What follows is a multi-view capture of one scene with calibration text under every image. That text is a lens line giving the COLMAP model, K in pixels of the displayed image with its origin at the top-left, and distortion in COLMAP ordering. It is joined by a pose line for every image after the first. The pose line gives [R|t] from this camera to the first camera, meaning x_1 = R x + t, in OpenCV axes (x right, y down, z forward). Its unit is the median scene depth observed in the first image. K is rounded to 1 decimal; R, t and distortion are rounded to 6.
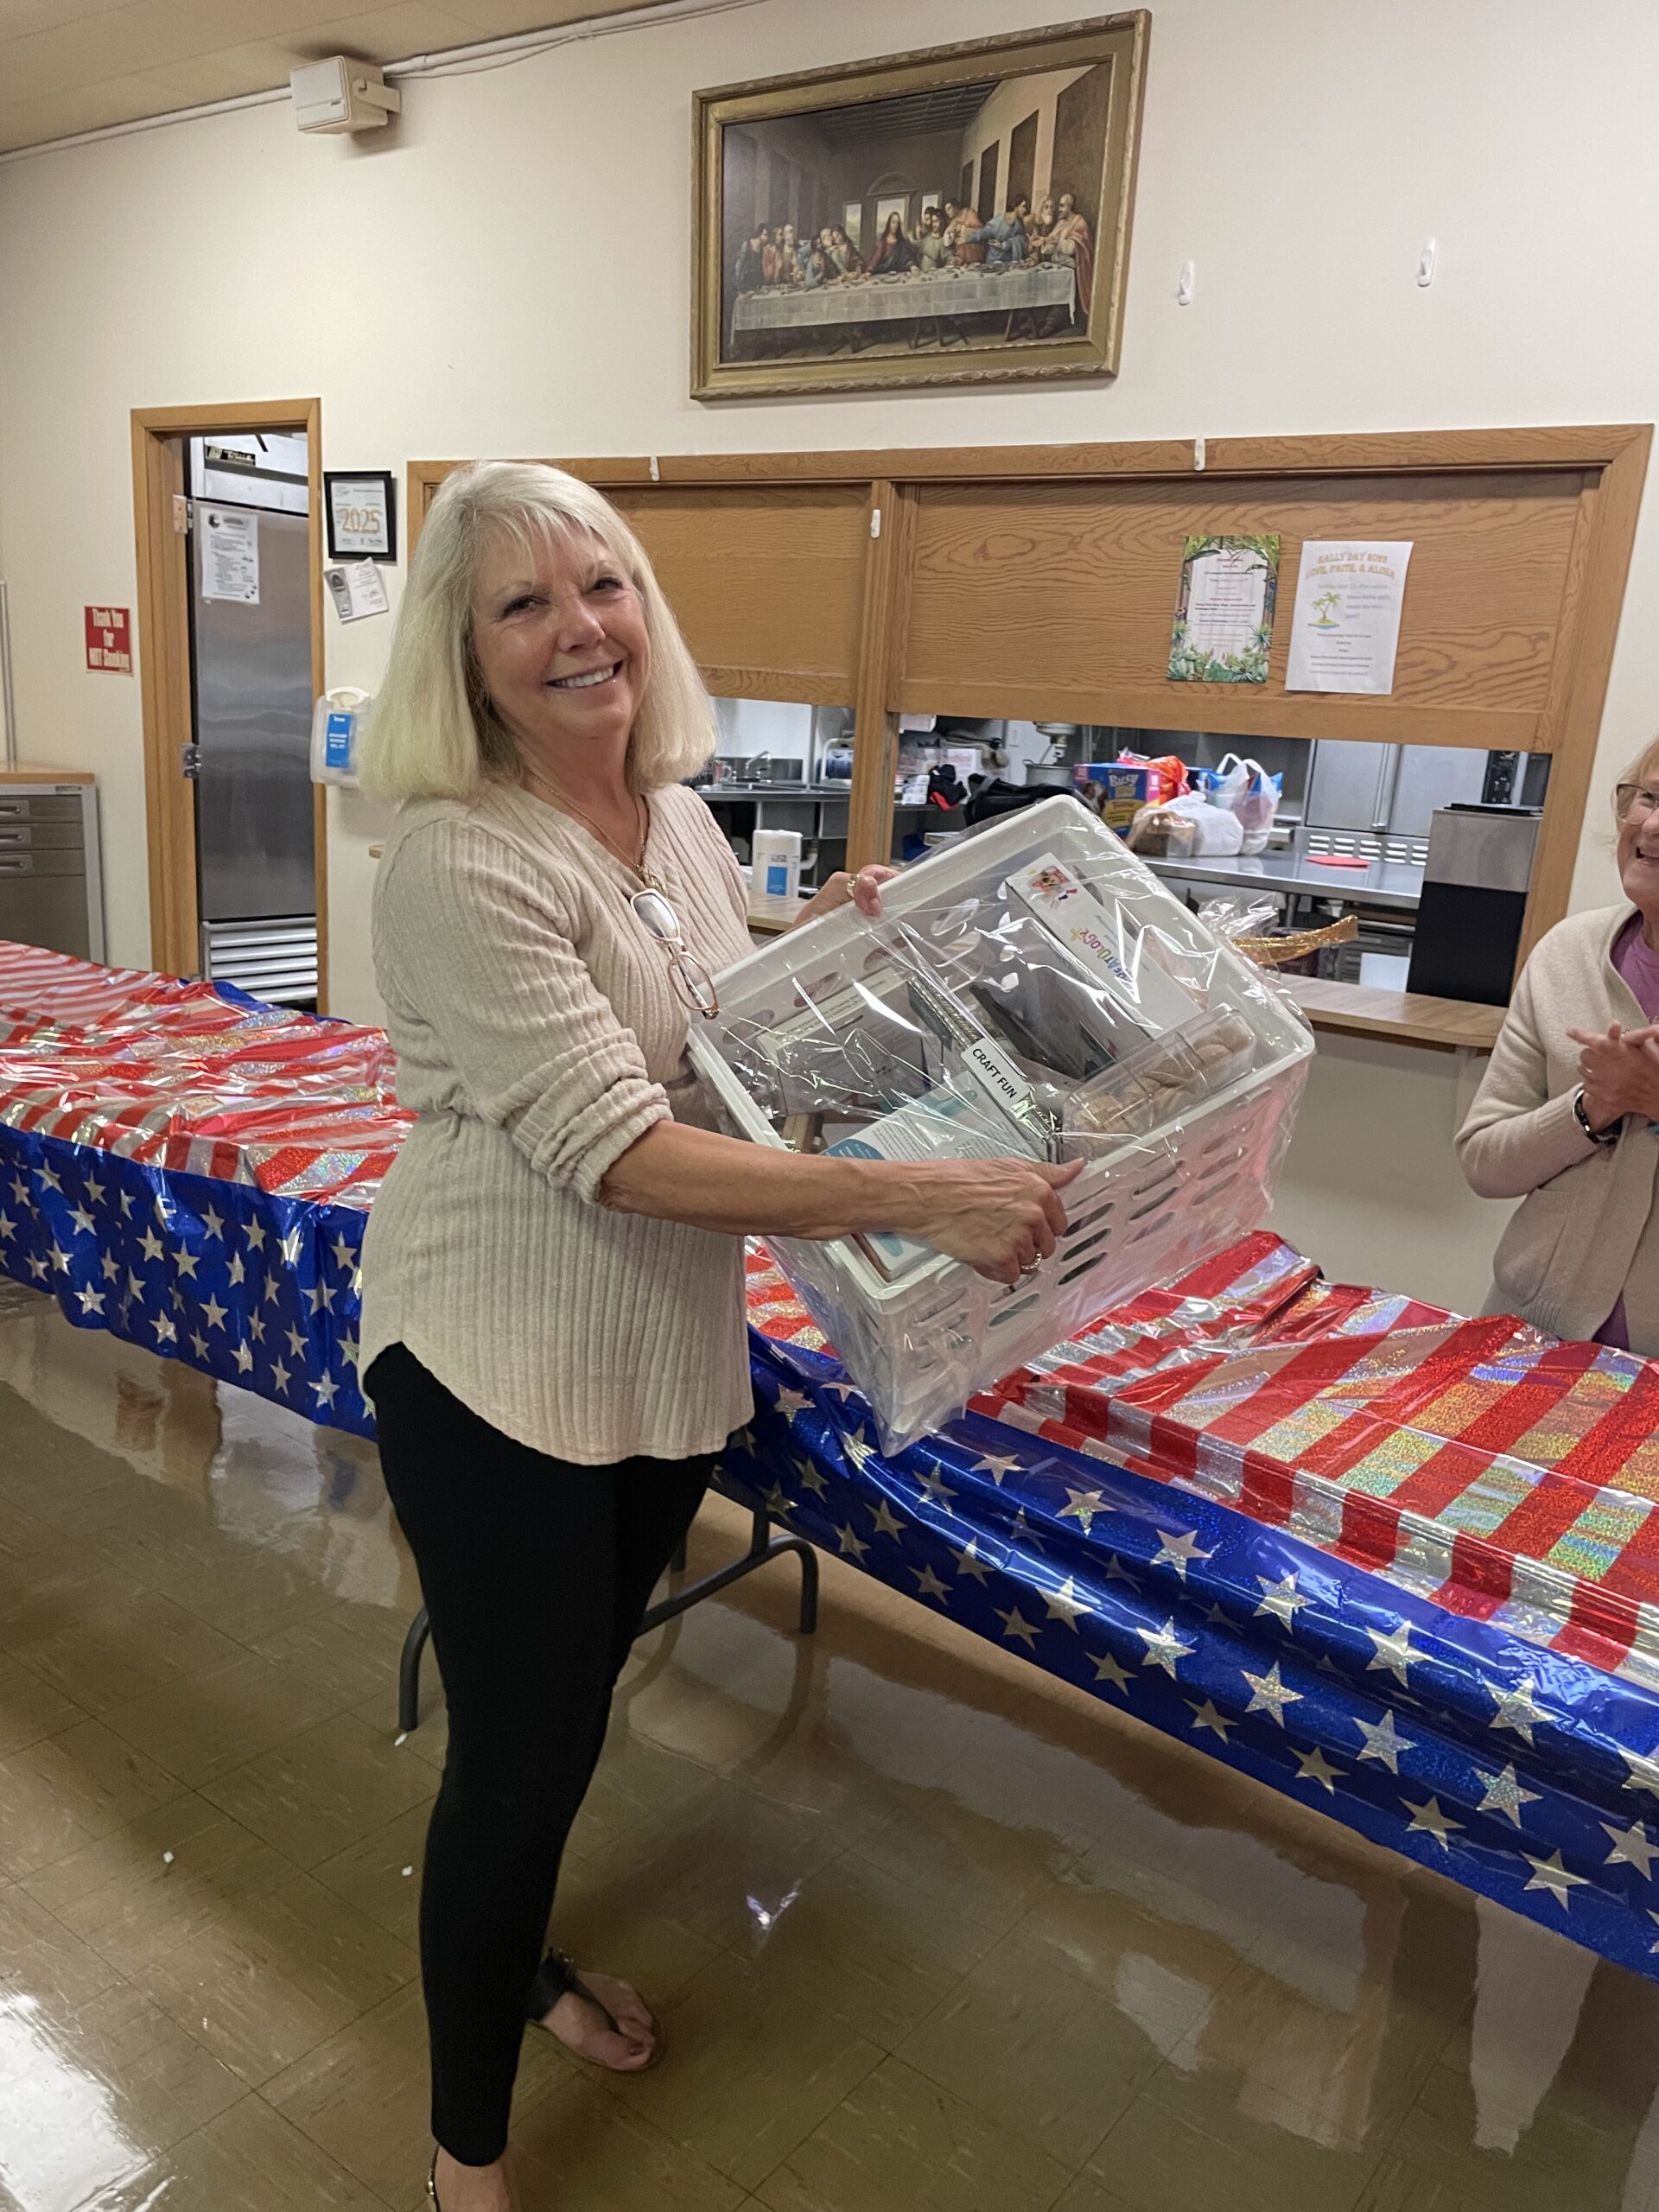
lens RADIAL K [[1715.7, 0, 836.6], [0, 1715.7, 1120.5], [0, 0, 1]] dist [0.088495, -0.111785]
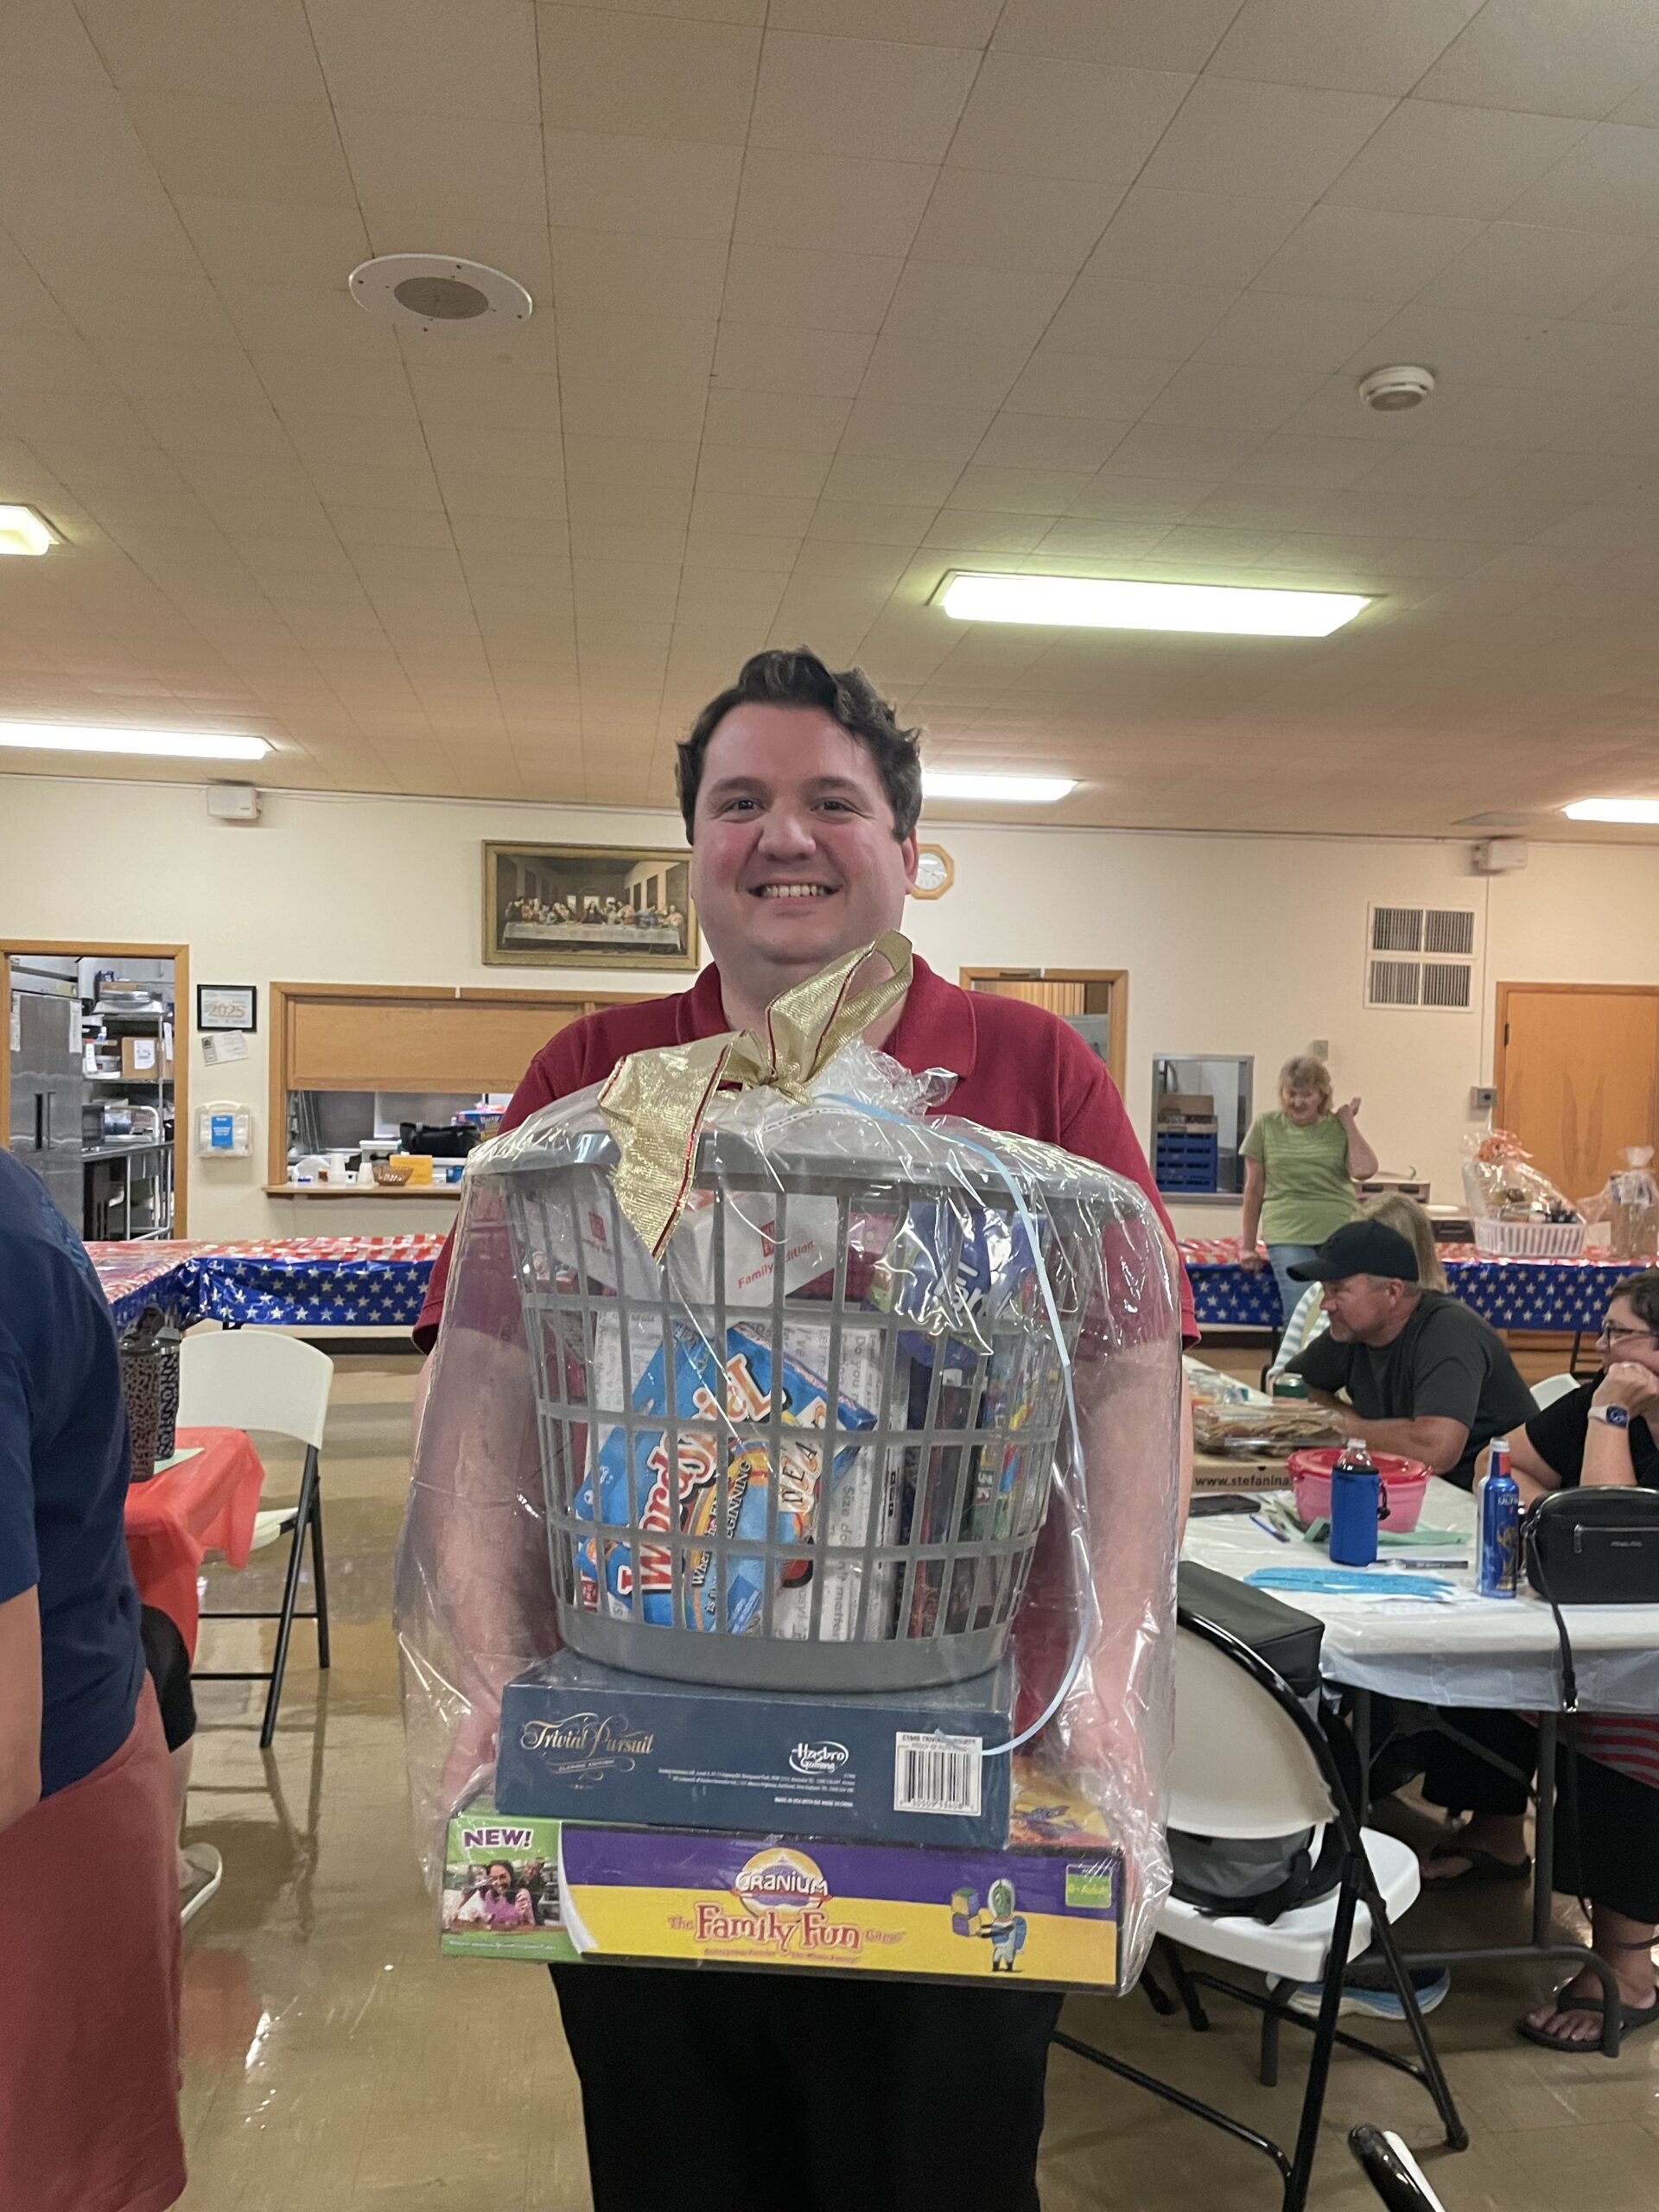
lens RADIAL K [[1715.7, 0, 865.6], [0, 1715.7, 1123.8], [0, 0, 1]] dist [0.088495, -0.111785]
pose [[0.696728, -0.077129, 0.713176, -1.450500], [0.200360, 0.975558, -0.090234, 0.081740], [-0.688785, 0.205761, 0.695153, -0.887490]]
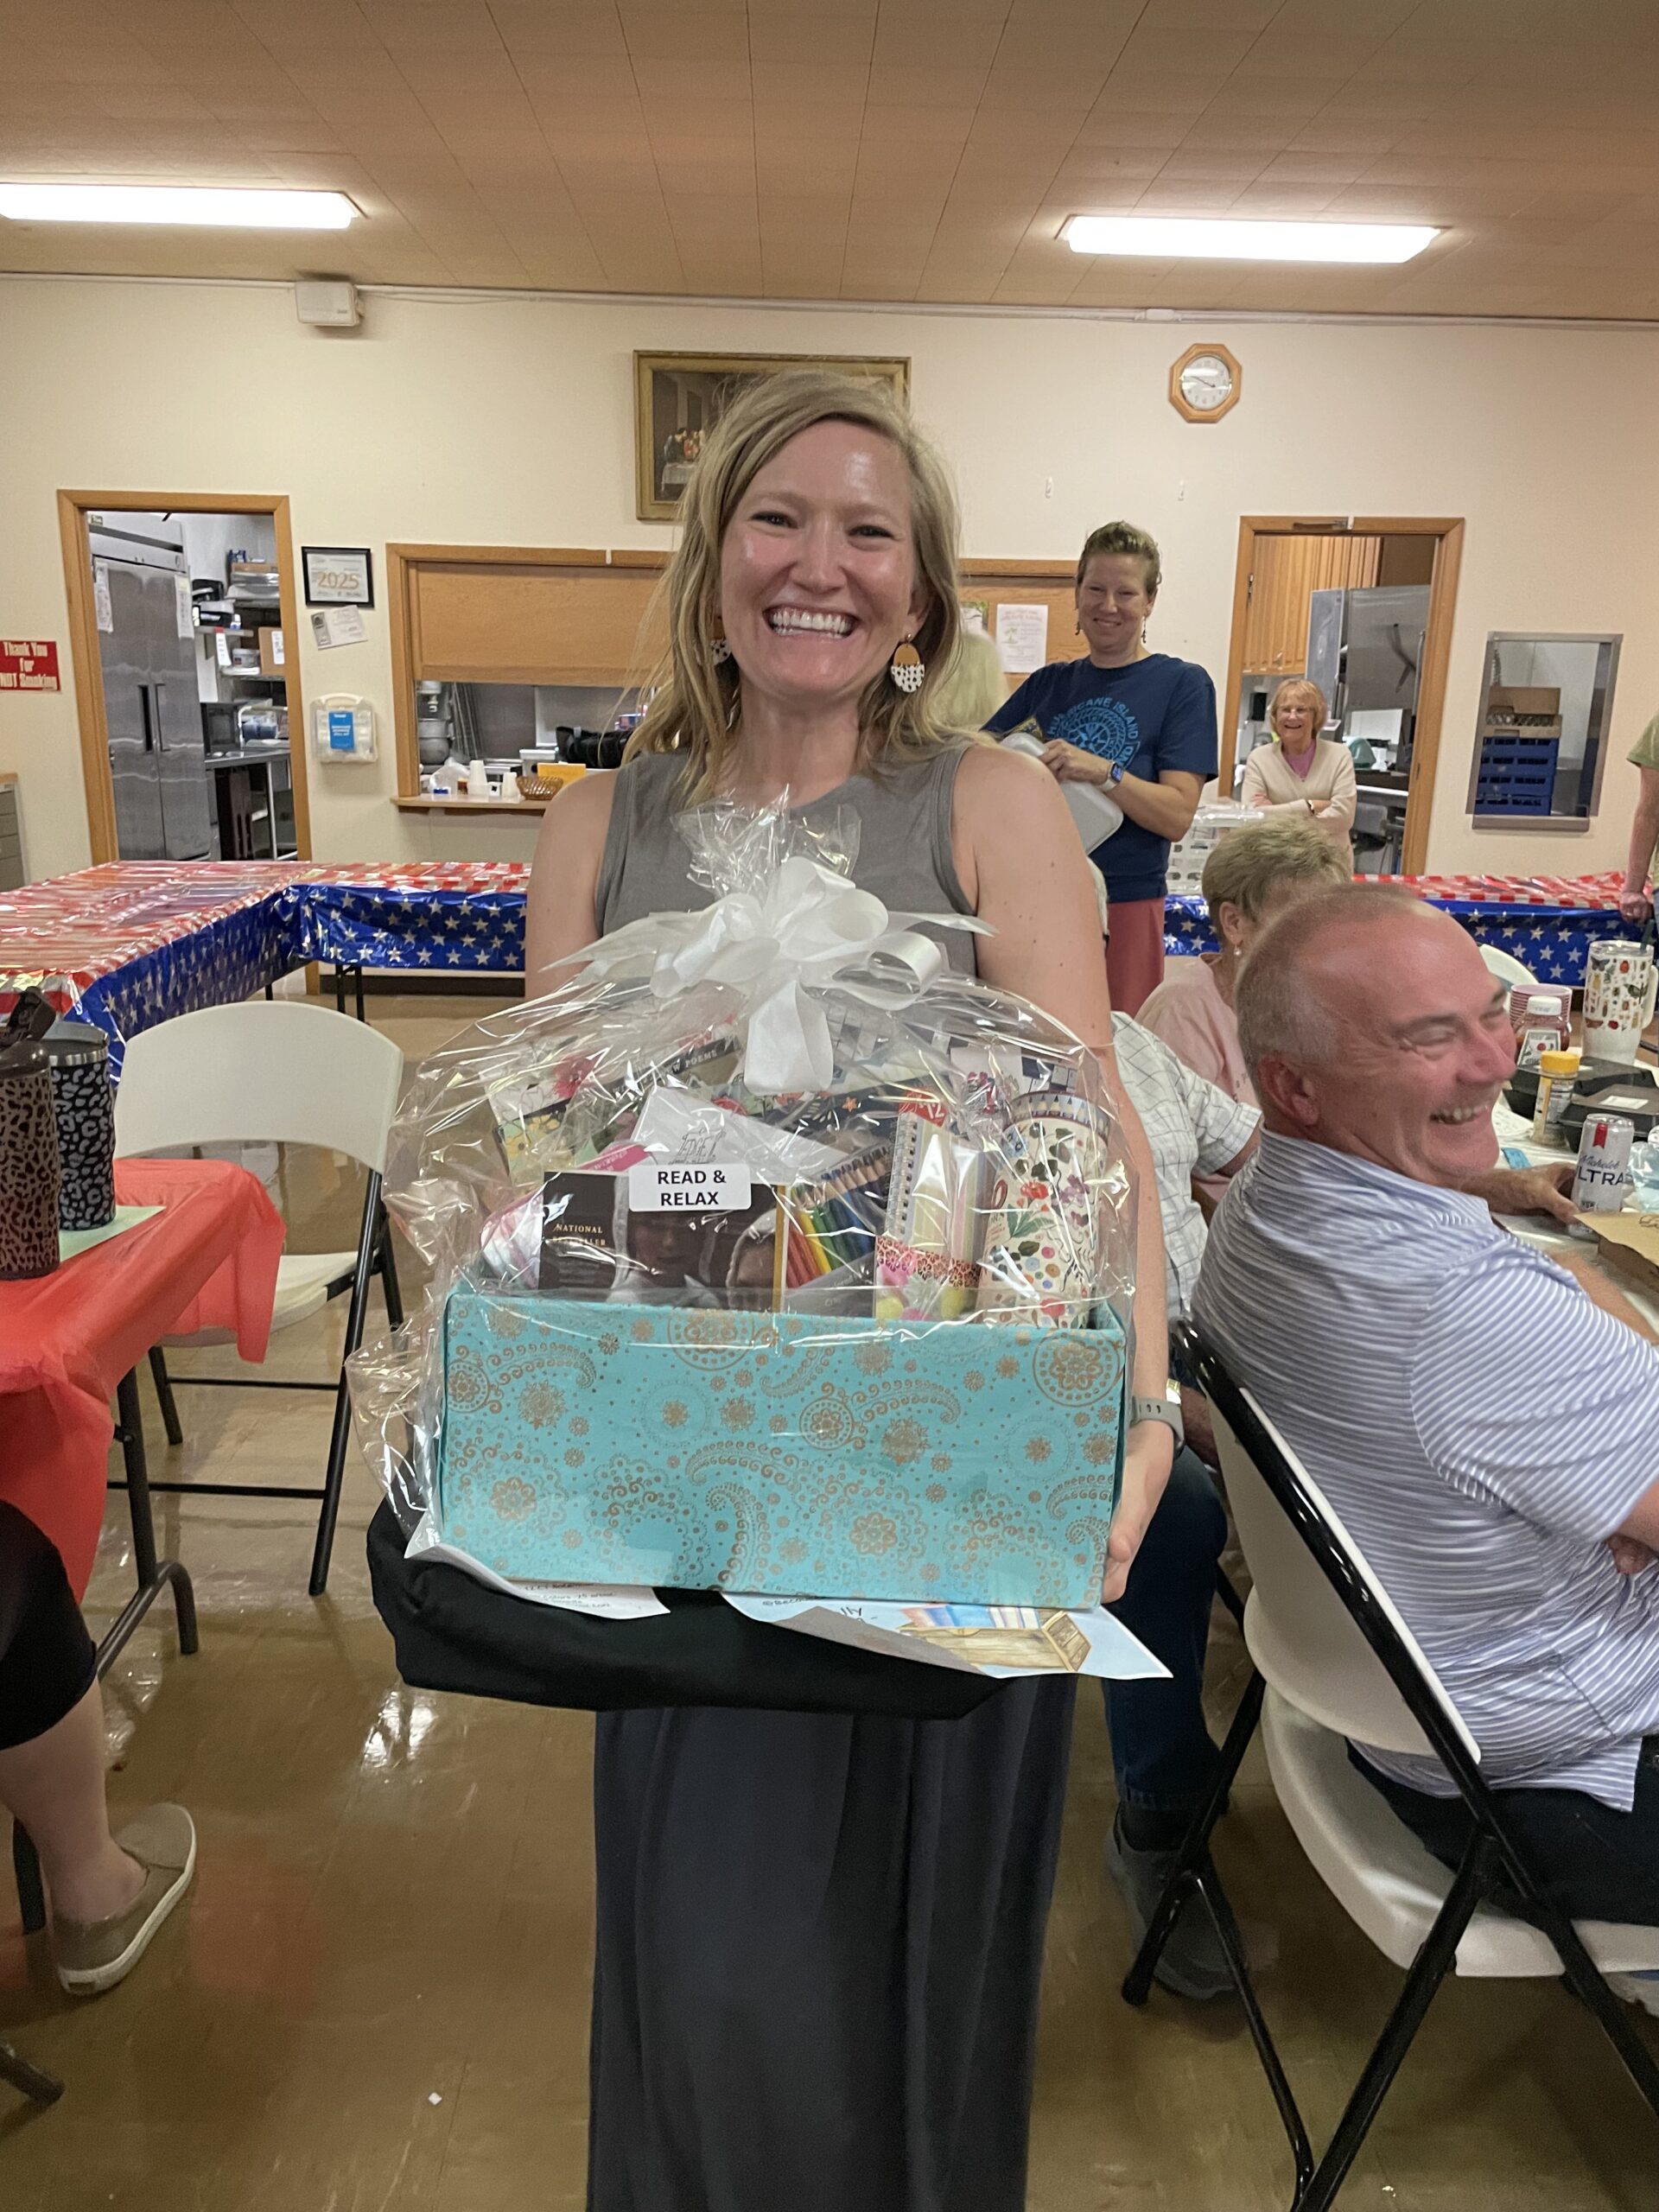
lens RADIAL K [[1715.7, 0, 829.8], [0, 1715.7, 1133.4], [0, 0, 1]] dist [0.088495, -0.111785]
pose [[0.782224, -0.209142, 0.586843, -1.207691], [0.183381, 0.977531, 0.103942, 0.051923], [-0.595396, 0.026310, 0.803001, -0.566009]]
